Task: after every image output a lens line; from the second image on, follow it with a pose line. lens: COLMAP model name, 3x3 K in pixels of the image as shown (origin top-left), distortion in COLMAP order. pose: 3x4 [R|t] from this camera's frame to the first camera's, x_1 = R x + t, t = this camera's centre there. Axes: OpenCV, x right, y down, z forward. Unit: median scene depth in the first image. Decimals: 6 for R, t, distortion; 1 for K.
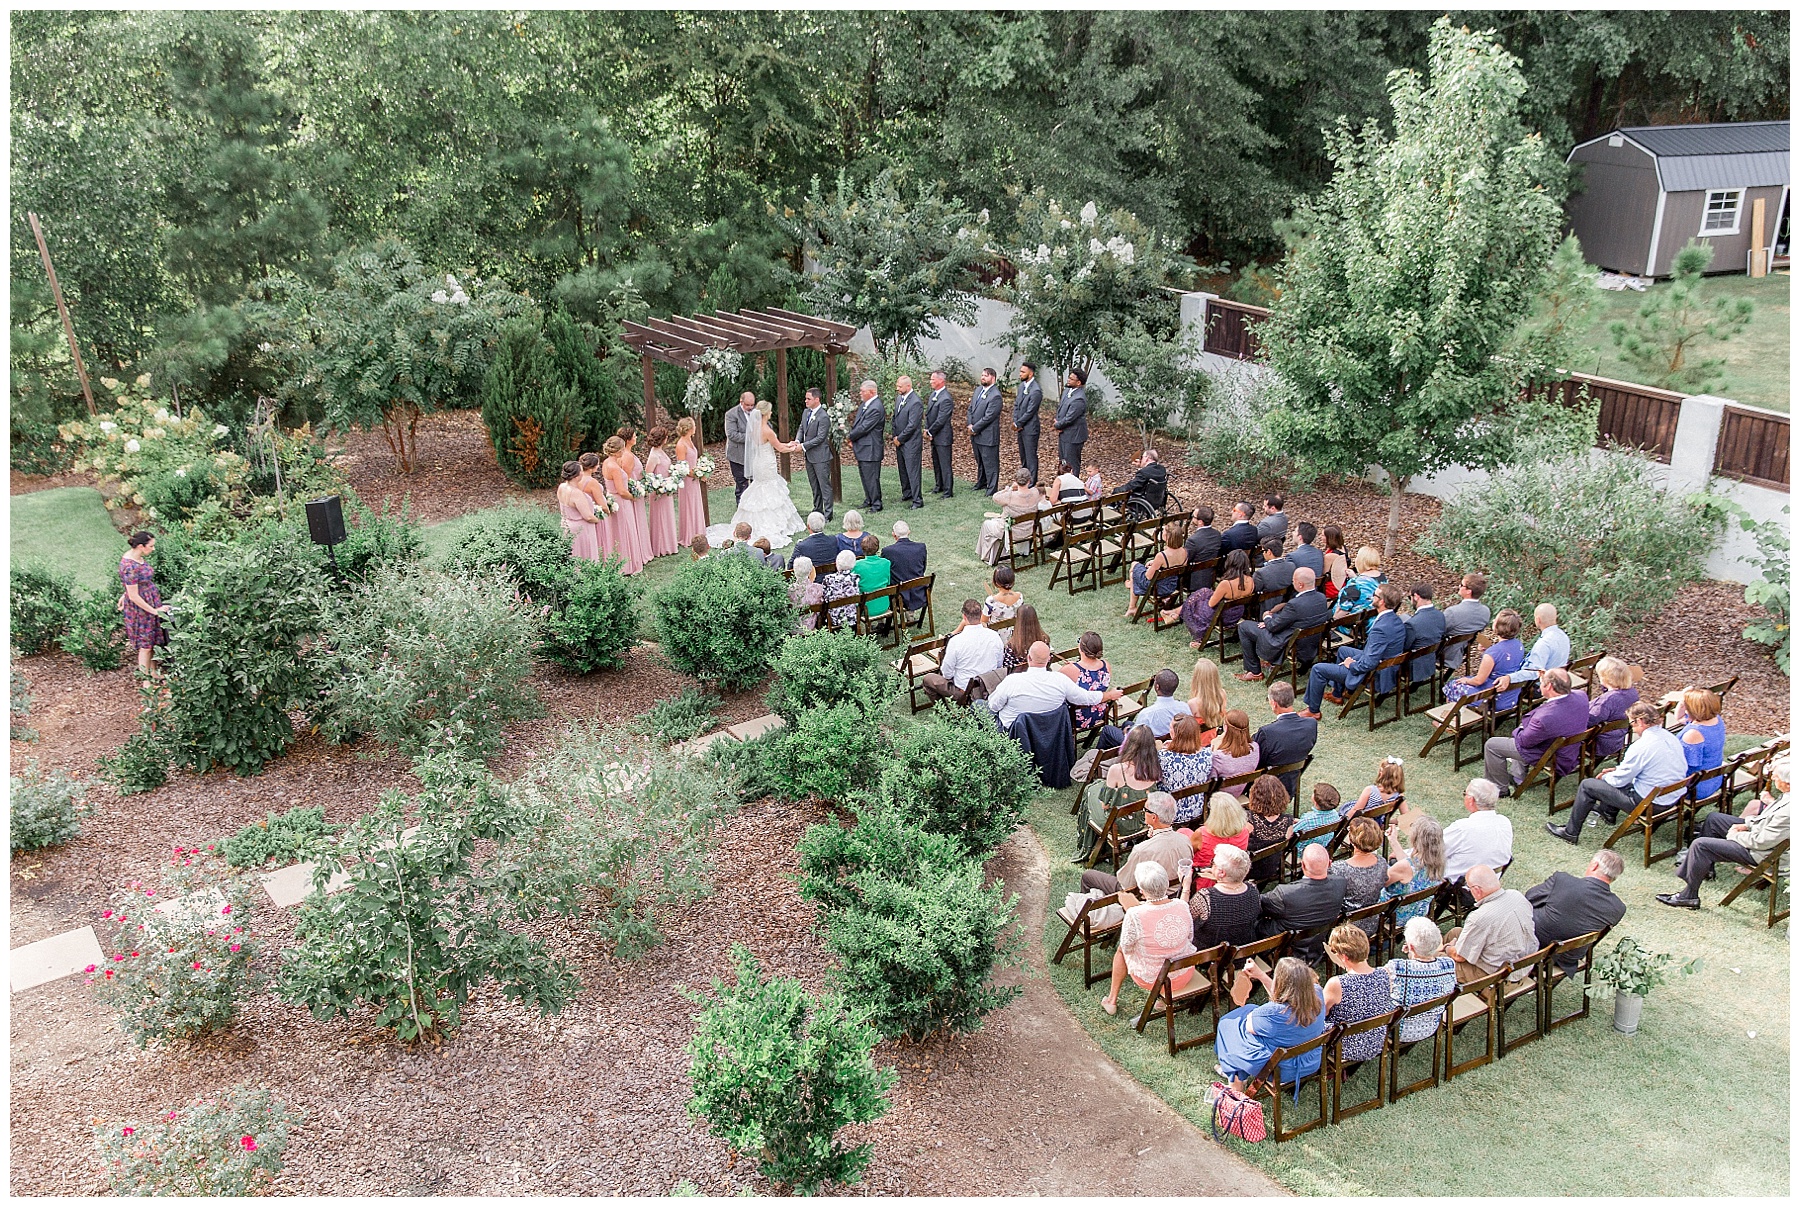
lens RADIAL K [[1560.9, 0, 900.0], [0, 1560.9, 603.5], [0, 0, 1]] dist [-0.000225, -0.001768]
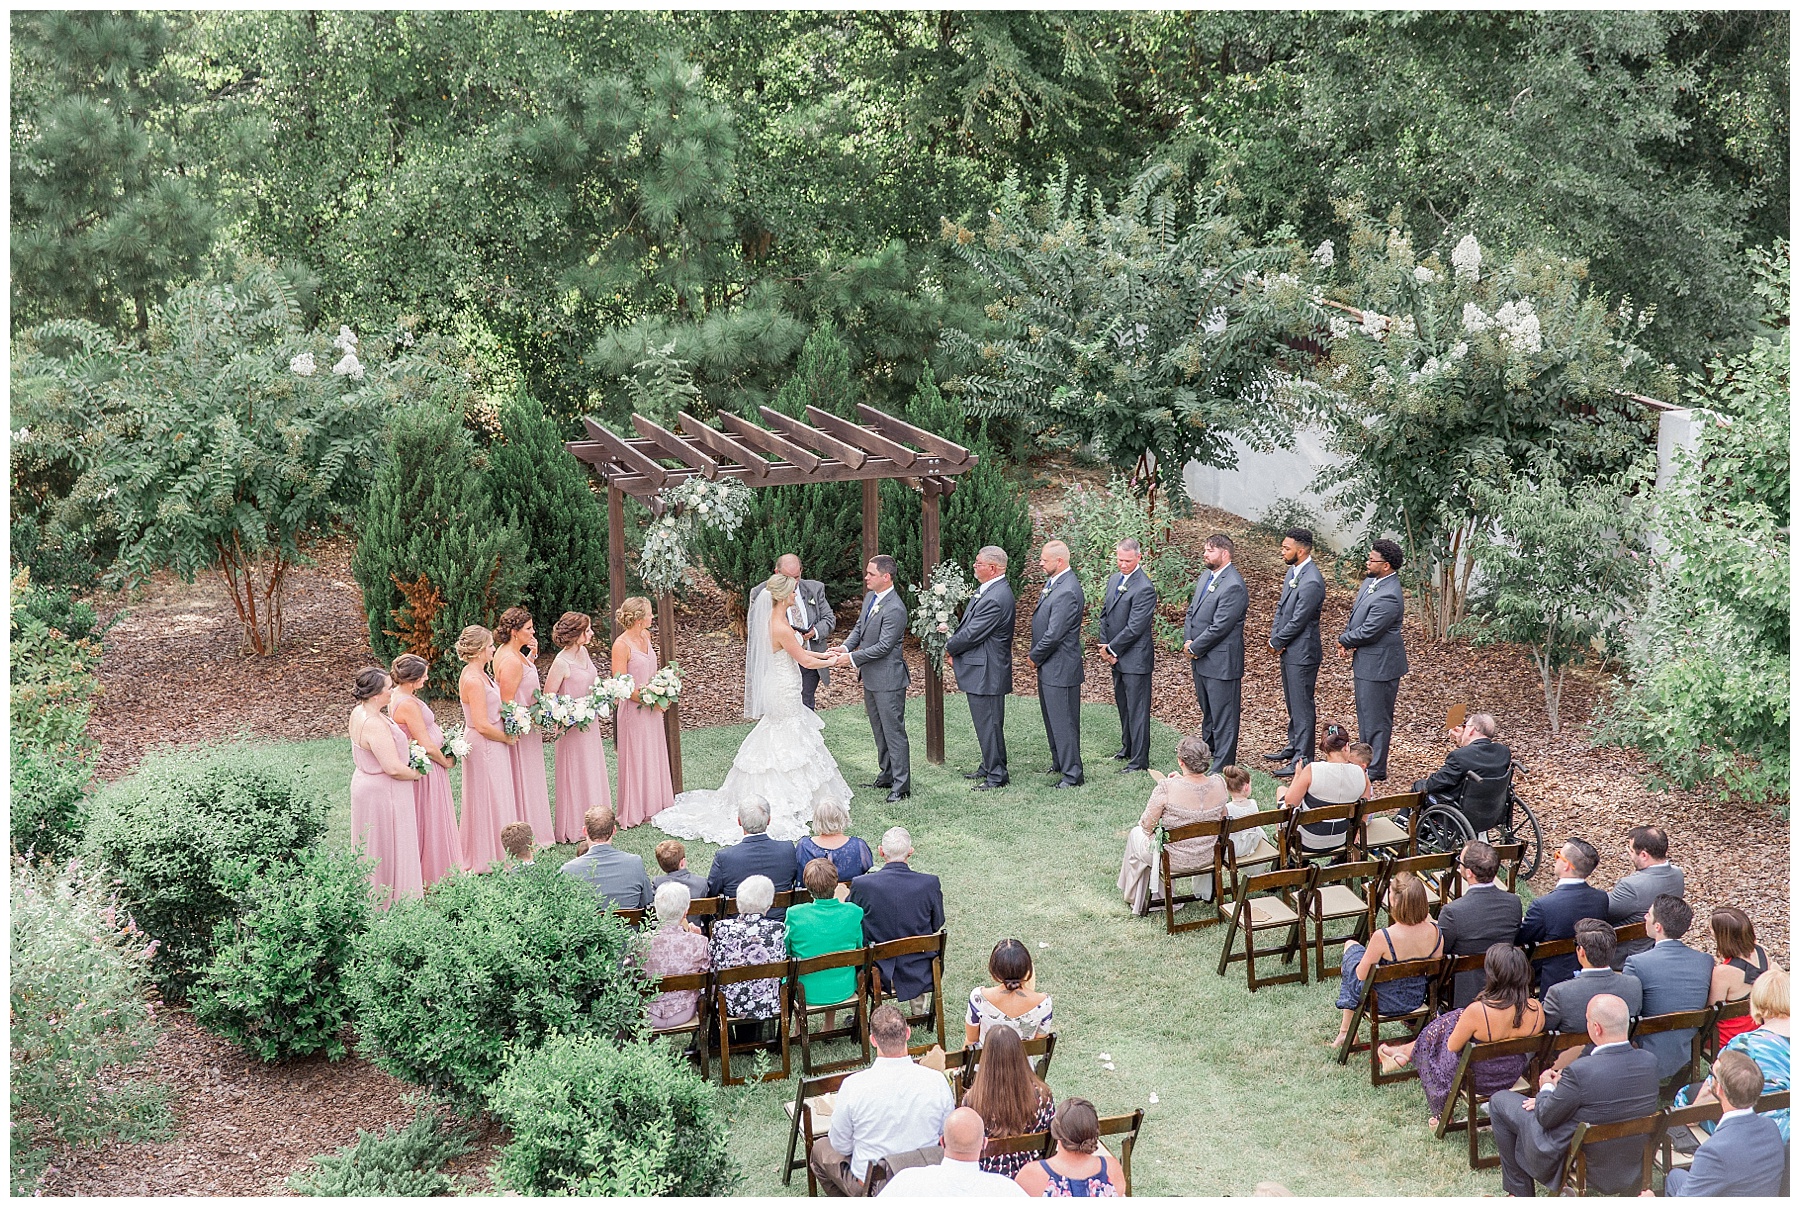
lens RADIAL K [[2653.8, 0, 900.0], [0, 2653.8, 603.5], [0, 0, 1]] dist [0.010499, -0.023587]
pose [[0.971410, 0.060281, -0.229628, 0.171258], [-0.082911, 0.992466, -0.090209, -0.039040], [0.222460, 0.106669, 0.969089, 0.102886]]
